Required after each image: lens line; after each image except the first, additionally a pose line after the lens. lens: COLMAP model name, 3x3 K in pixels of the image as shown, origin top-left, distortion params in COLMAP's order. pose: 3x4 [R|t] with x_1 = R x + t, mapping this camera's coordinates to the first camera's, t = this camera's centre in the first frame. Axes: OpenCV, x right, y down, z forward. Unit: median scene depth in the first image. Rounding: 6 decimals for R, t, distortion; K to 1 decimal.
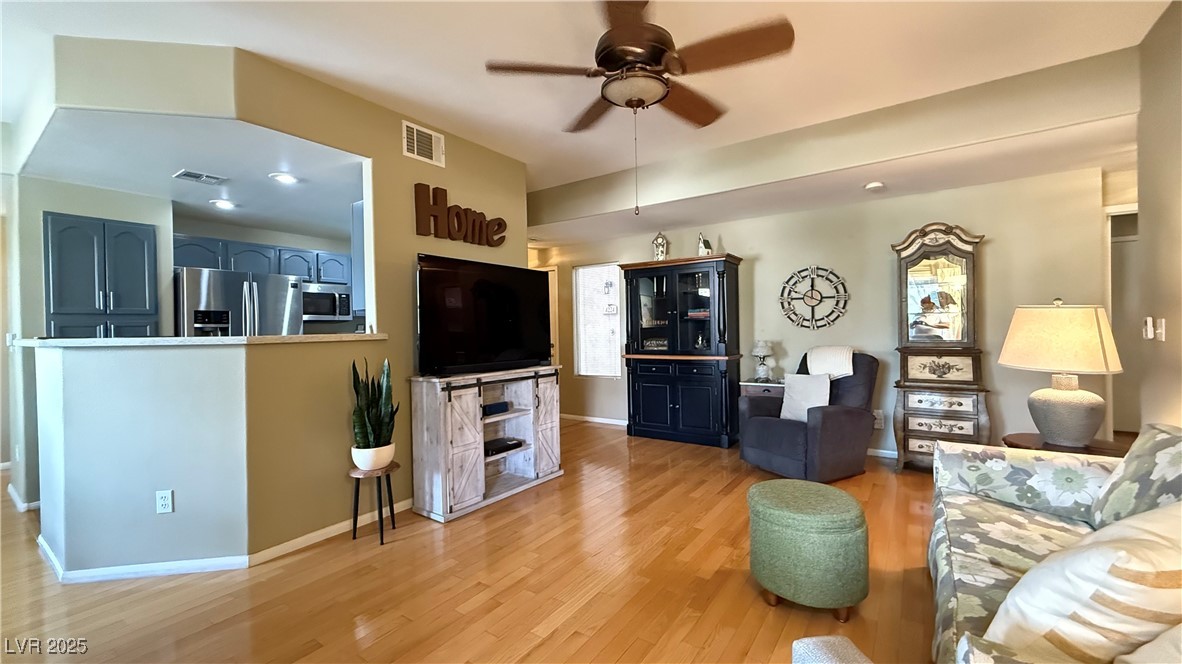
lens RADIAL K [[470.3, 0, 588.7], [0, 470.3, 330.7], [0, 0, 1]] dist [0.001287, 0.000250]
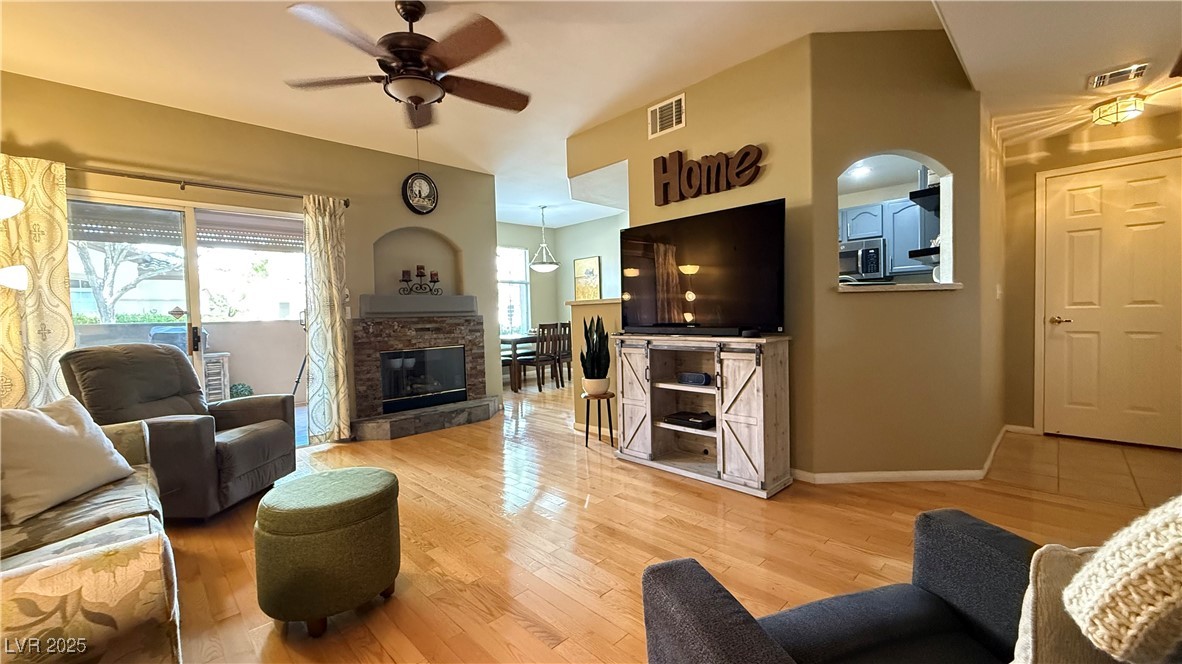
lens RADIAL K [[470.3, 0, 588.7], [0, 470.3, 330.7], [0, 0, 1]] dist [0.001287, 0.000250]
pose [[-0.179836, 0.060973, -0.981805, 0.732606], [0.025973, 0.998024, 0.057223, 0.018178], [0.983354, -0.015210, -0.181064, 0.990778]]
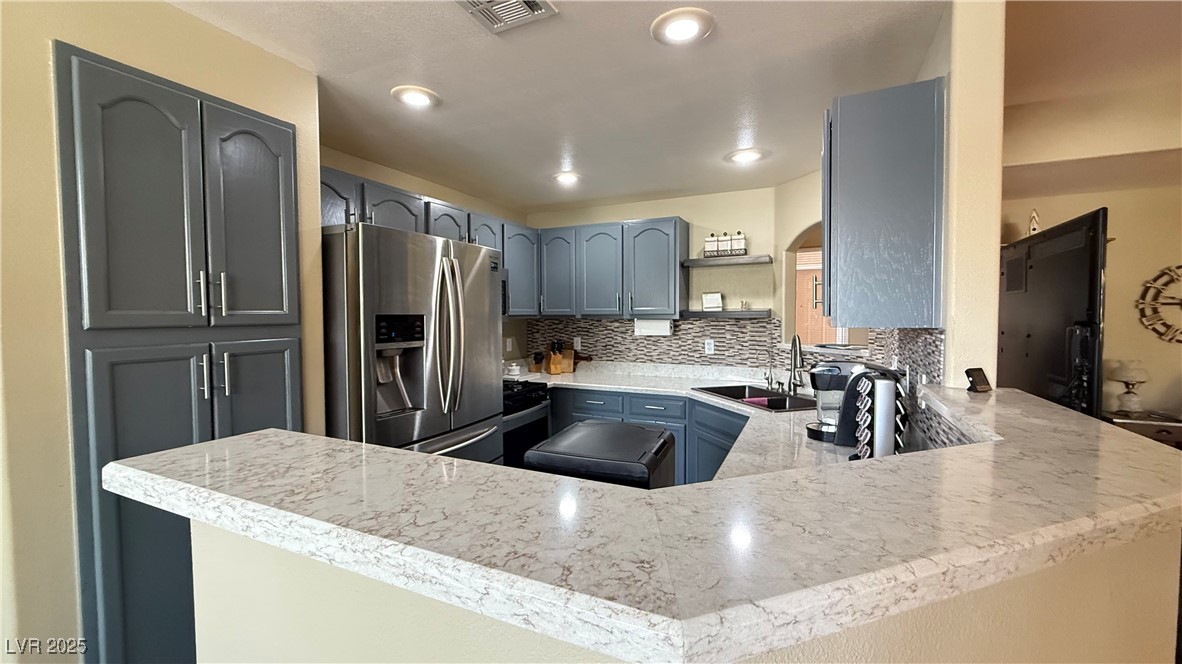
lens RADIAL K [[470.3, 0, 588.7], [0, 470.3, 330.7], [0, 0, 1]] dist [0.001287, 0.000250]
pose [[0.985302, 0.007151, 0.170674, -0.813969], [-0.012263, 0.999507, 0.028915, -0.050201], [-0.170383, -0.030583, 0.984903, 0.570081]]
